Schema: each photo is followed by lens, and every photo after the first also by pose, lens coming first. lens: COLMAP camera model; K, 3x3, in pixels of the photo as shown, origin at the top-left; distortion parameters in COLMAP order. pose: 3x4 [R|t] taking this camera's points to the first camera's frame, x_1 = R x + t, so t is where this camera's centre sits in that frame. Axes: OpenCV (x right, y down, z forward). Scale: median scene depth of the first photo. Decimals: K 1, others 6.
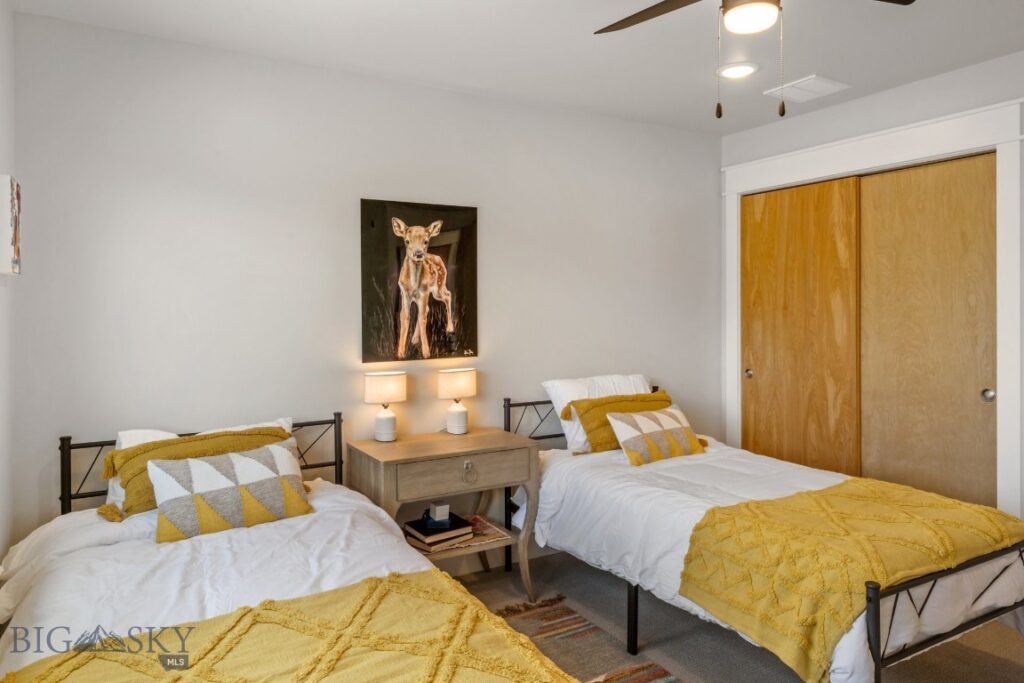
lens RADIAL K [[694.0, 0, 513.4], [0, 694.0, 311.9], [0, 0, 1]] dist [0.071330, -0.000106]
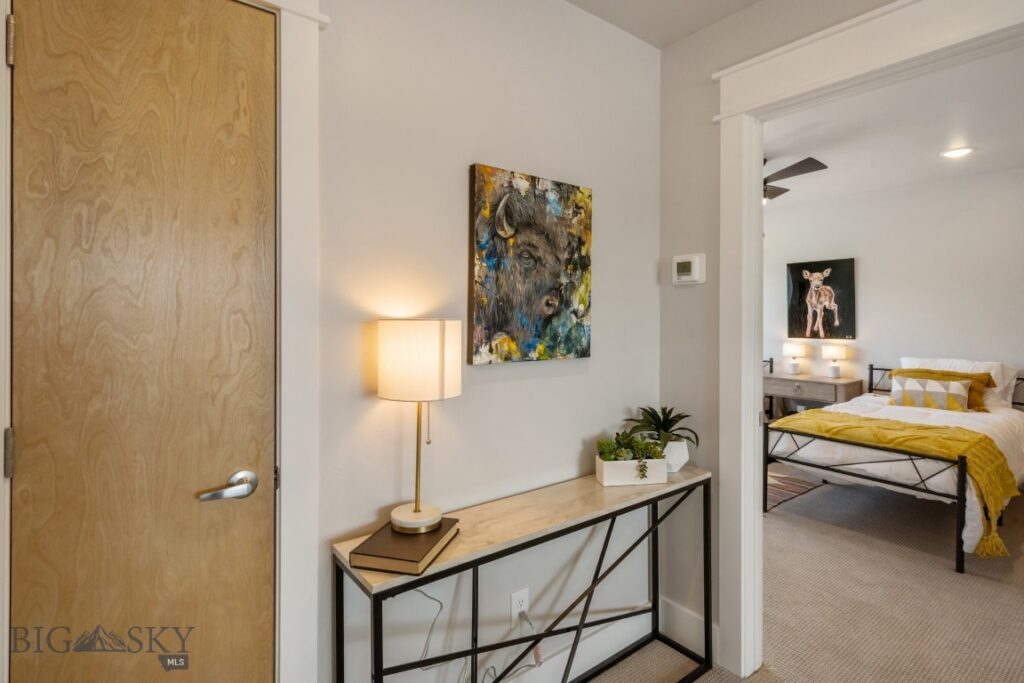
lens RADIAL K [[513.0, 0, 512.0], [0, 513.0, 313.3], [0, 0, 1]] dist [0.000307, -0.000422]
pose [[0.135452, 0.005546, -0.990768, 1.219331], [0.000589, 0.999984, 0.005678, -0.013581], [0.990784, -0.001353, 0.135447, -0.082633]]
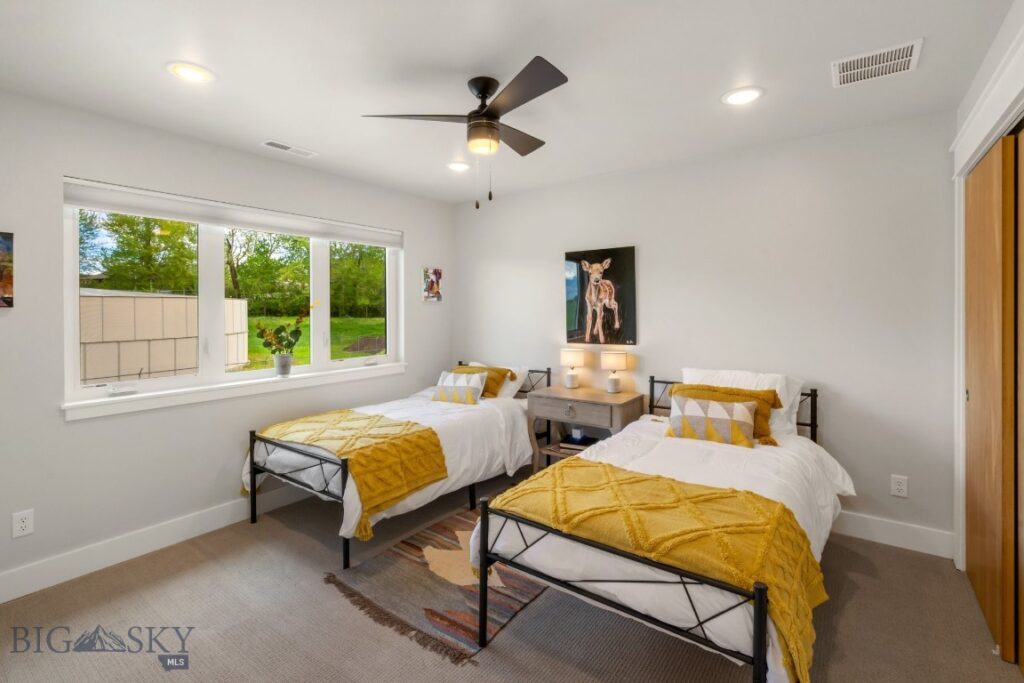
lens RADIAL K [[472.6, 0, 511.3], [0, 472.6, 309.6], [0, 0, 1]] dist [-0.013936, 0.008189]
pose [[0.403774, 0.009571, -0.914809, 0.810697], [0.003127, 0.999925, 0.011842, -0.027325], [0.914853, -0.007642, 0.403714, 0.356269]]
